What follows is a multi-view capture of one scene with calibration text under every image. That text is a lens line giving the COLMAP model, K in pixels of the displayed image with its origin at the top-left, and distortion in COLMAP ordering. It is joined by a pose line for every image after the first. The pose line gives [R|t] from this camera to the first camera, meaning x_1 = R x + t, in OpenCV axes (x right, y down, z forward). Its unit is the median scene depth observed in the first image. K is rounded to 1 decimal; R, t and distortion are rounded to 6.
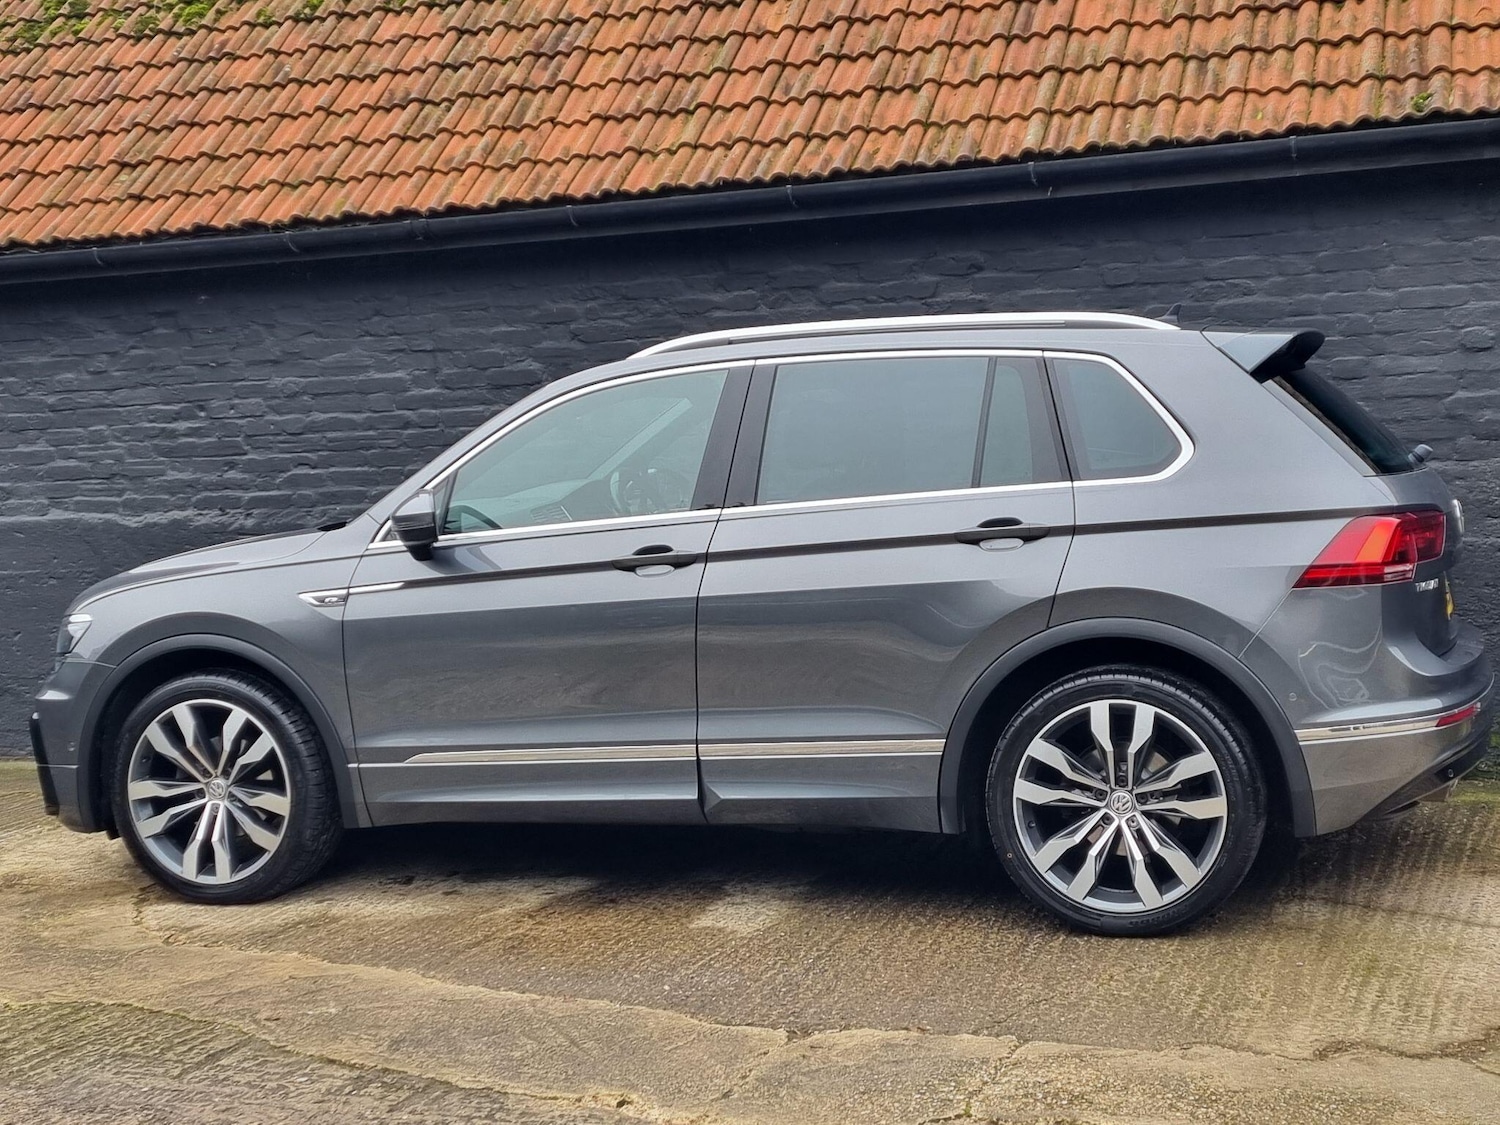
lens RADIAL K [[2146.0, 0, 754.0], [0, 2146.0, 564.2], [0, 0, 1]] dist [0.073812, -0.030581]
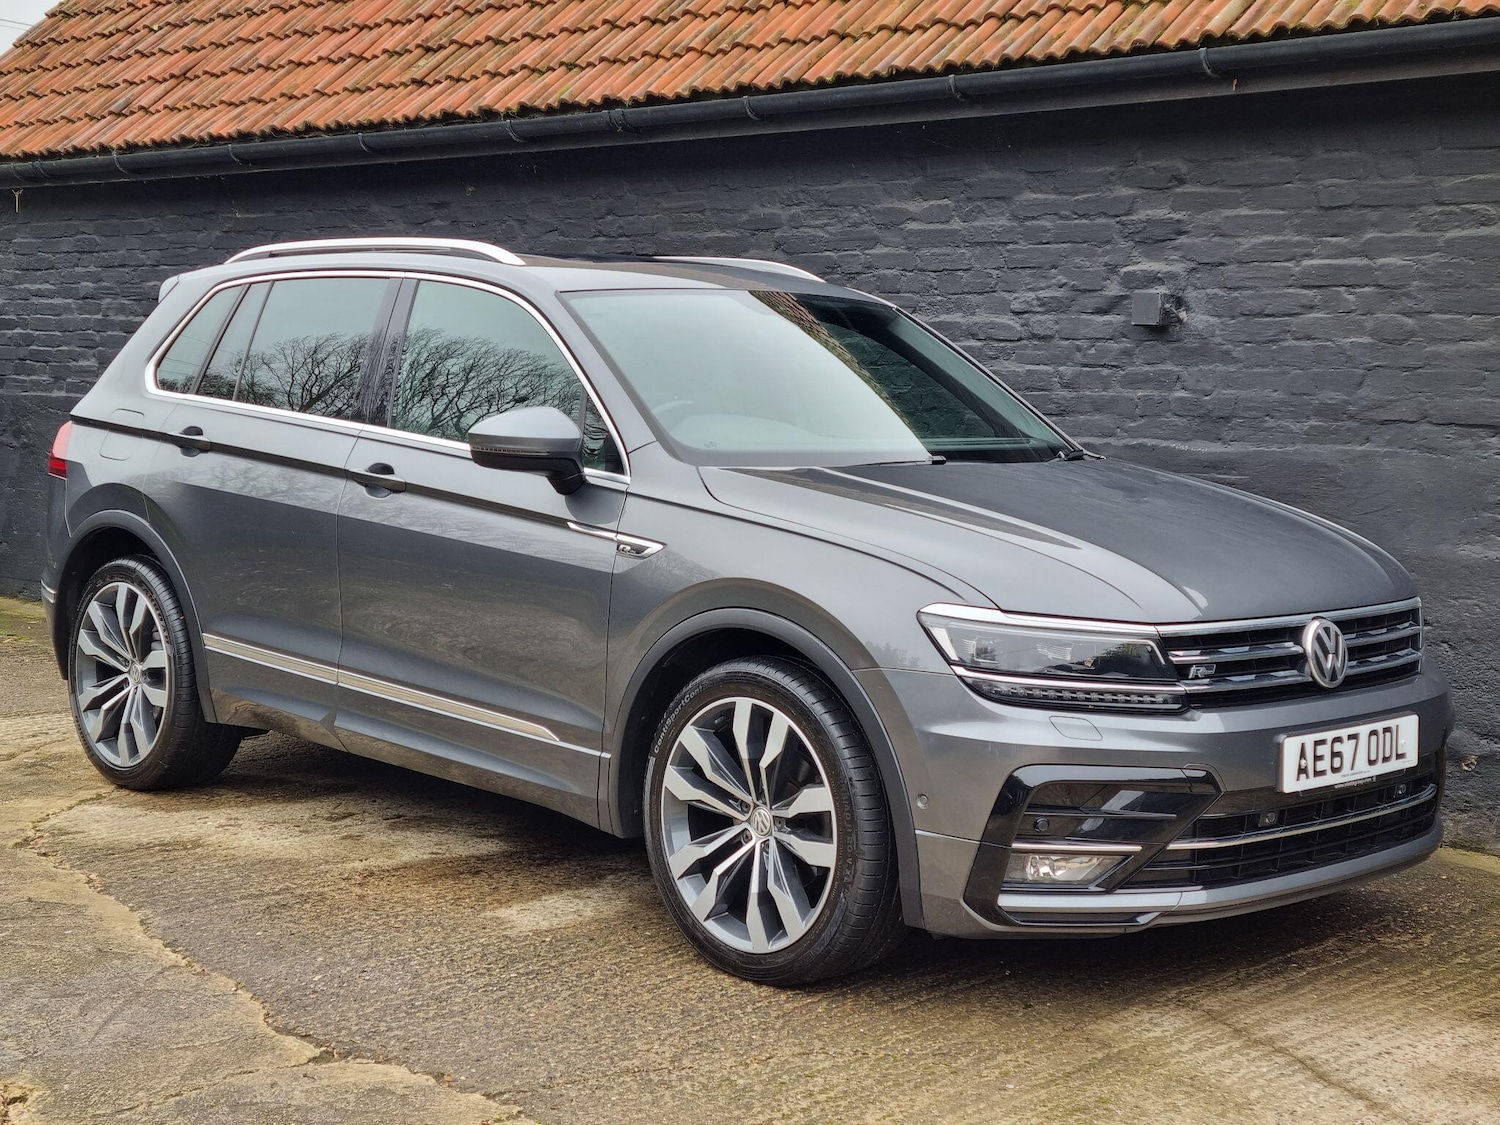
lens RADIAL K [[2221.7, 0, 767.8], [0, 2221.7, 556.8], [0, 0, 1]] dist [0.133723, -0.203266]
pose [[0.917893, 0.099438, -0.384168, 0.303261], [-0.089418, 0.995026, 0.043905, -0.019020], [0.386623, -0.005949, 0.922219, 0.155907]]
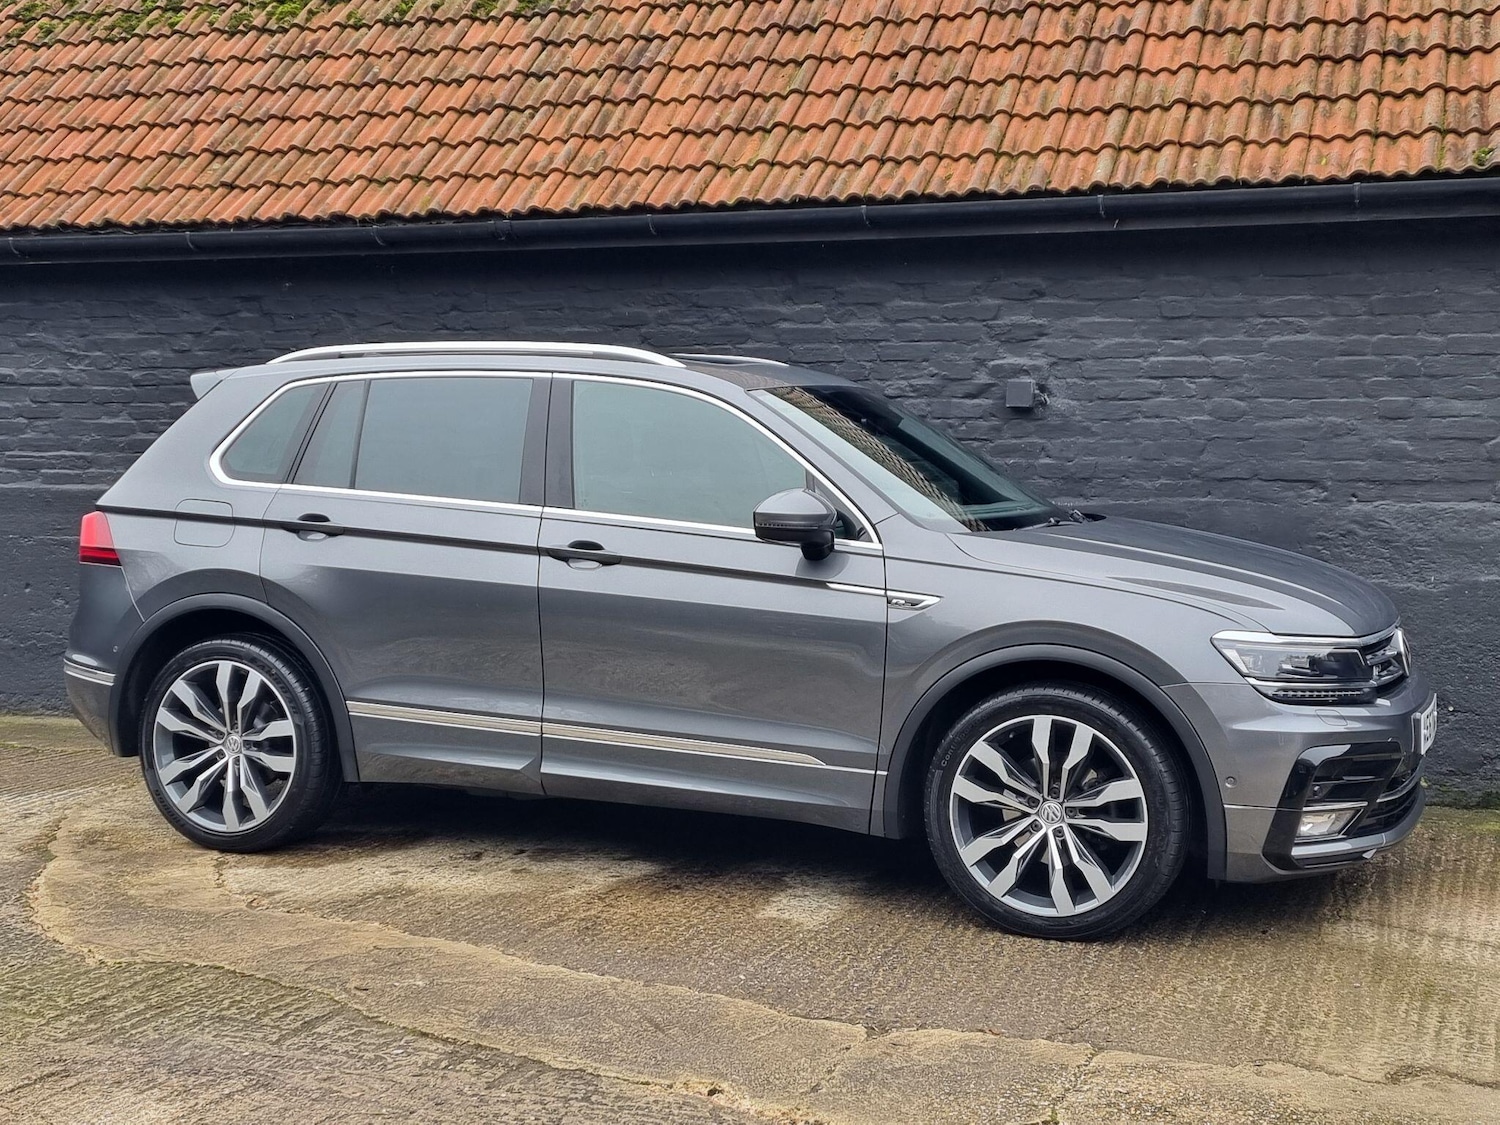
lens RADIAL K [[2021.9, 0, 750.5], [0, 2021.9, 564.5], [0, 0, 1]] dist [0.068275, -0.012347]
pose [[0.998738, 0.050031, 0.004481, -0.033666], [-0.050041, 0.998745, 0.002150, -0.002016], [-0.004367, -0.002372, 0.999988, 0.018880]]
